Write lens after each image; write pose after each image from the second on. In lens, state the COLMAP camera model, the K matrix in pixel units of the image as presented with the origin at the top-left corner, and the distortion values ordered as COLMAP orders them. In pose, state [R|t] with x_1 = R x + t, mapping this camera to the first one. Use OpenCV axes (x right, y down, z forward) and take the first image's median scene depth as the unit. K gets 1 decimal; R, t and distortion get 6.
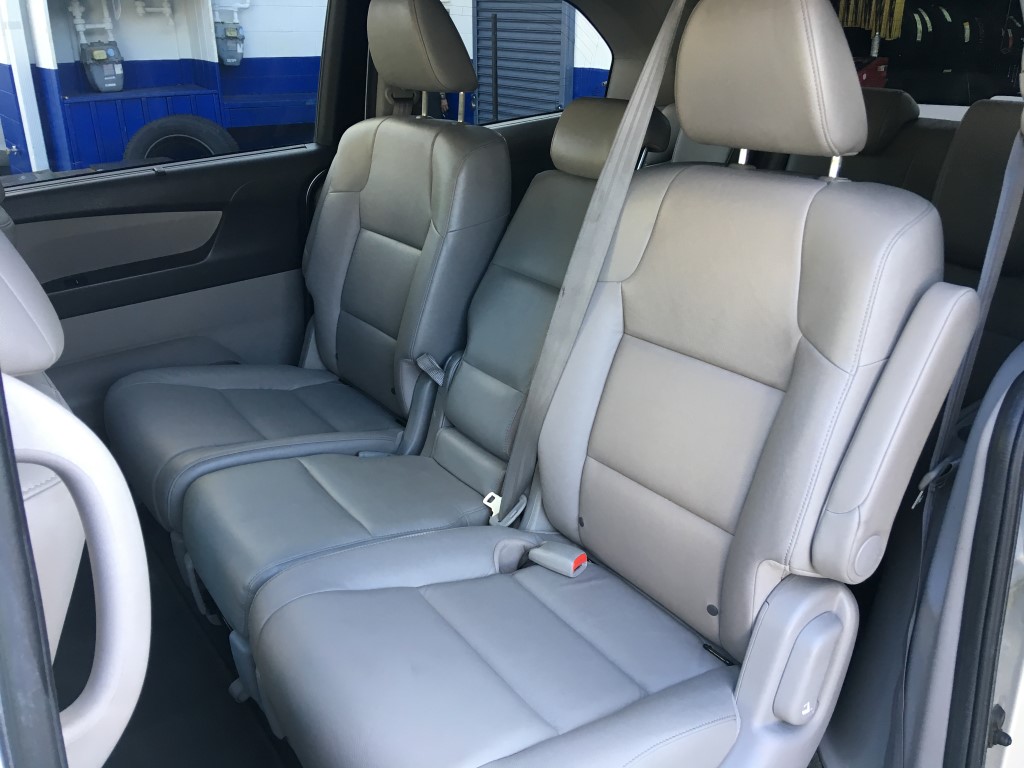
lens RADIAL K [[866.0, 0, 509.2], [0, 866.0, 378.3], [0, 0, 1]] dist [0.135746, -0.204246]
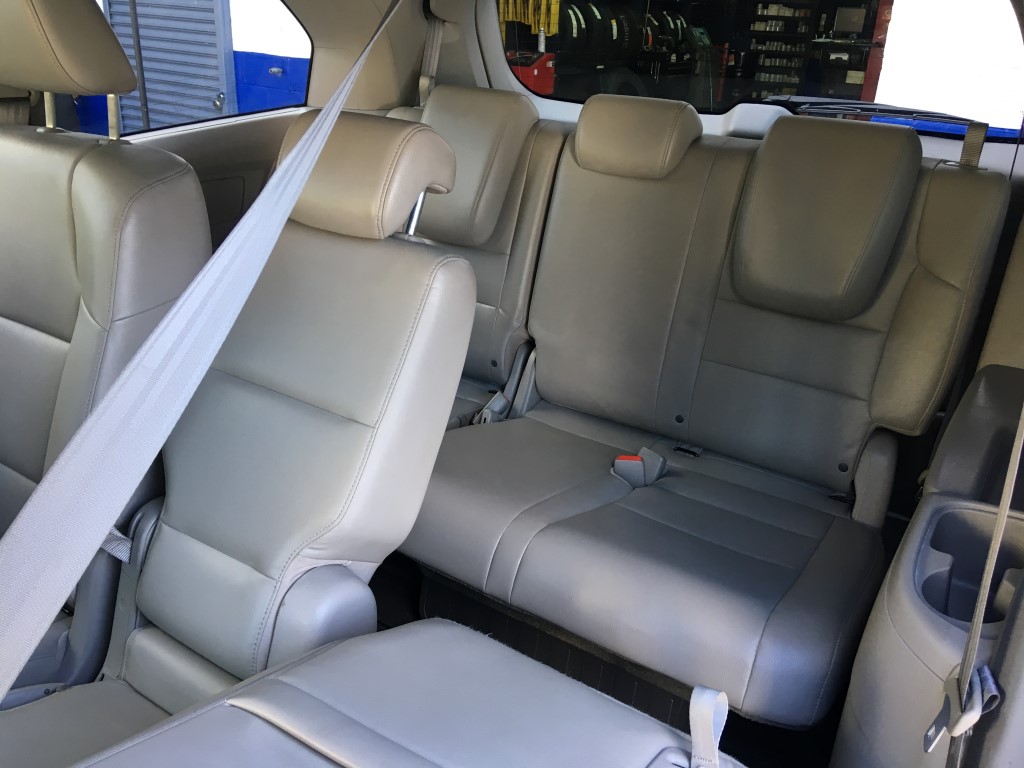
lens RADIAL K [[866.0, 0, 509.2], [0, 866.0, 378.3], [0, 0, 1]] dist [0.135746, -0.204246]
pose [[0.933641, -0.099799, 0.344027, -0.021857], [0.094715, 0.995003, 0.031599, -0.094027], [-0.345461, 0.003083, 0.938428, 0.243629]]
